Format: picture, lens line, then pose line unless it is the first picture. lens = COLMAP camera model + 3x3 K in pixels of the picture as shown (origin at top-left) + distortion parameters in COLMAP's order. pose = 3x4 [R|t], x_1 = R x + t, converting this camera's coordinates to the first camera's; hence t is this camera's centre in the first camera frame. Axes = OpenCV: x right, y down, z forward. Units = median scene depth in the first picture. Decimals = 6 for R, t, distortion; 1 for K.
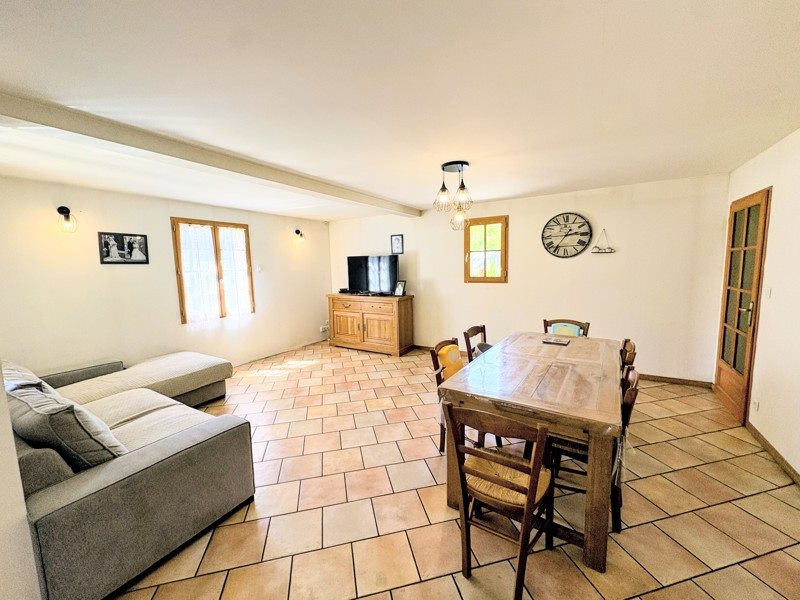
lens RADIAL K [[318.6, 0, 400.5], [0, 318.6, 299.7], [0, 0, 1]] dist [-0.000342, -0.000110]
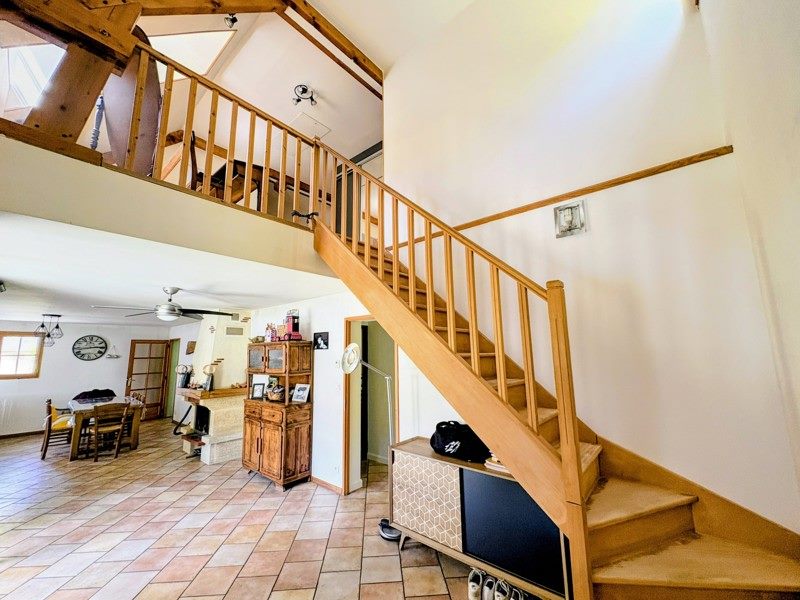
lens RADIAL K [[318.6, 0, 398.6], [0, 318.6, 300.8], [0, 0, 1]] dist [-0.000342, -0.000110]
pose [[0.169465, 0.178598, 0.969218, -0.970651], [0.123082, 0.971908, -0.200614, 0.112953], [-0.977820, 0.153291, 0.142722, -0.990939]]
